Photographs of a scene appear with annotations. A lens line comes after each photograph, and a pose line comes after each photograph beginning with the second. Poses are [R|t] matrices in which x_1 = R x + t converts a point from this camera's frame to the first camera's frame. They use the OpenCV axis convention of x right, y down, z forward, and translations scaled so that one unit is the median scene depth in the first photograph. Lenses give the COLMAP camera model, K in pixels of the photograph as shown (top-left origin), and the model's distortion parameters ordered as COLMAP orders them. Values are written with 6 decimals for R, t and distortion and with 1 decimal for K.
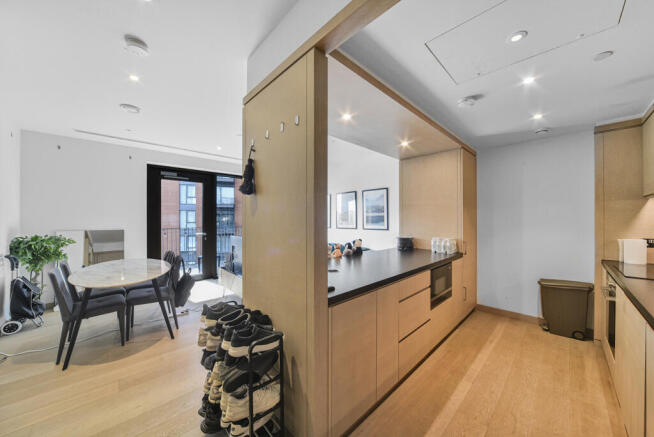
lens RADIAL K [[229.4, 0, 322.5], [0, 229.4, 220.6], [0, 0, 1]] dist [0.002120, 0.000473]
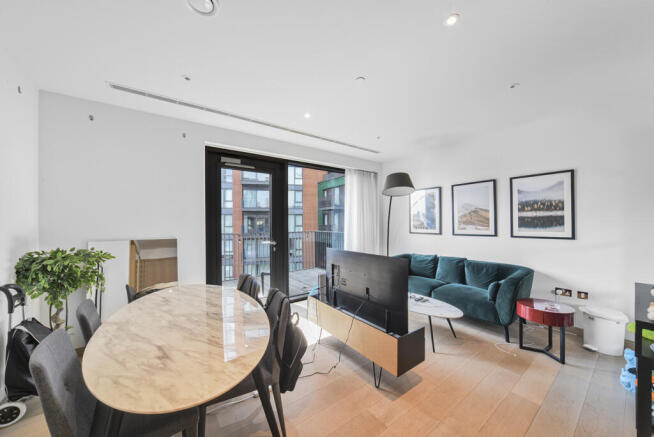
lens RADIAL K [[229.4, 0, 322.2], [0, 229.4, 225.8], [0, 0, 1]] dist [0.002120, 0.000473]
pose [[0.993315, -0.004288, -0.115352, -0.311798], [0.005109, 0.999964, 0.006819, -0.001092], [0.115318, -0.007362, 0.993301, 0.322522]]
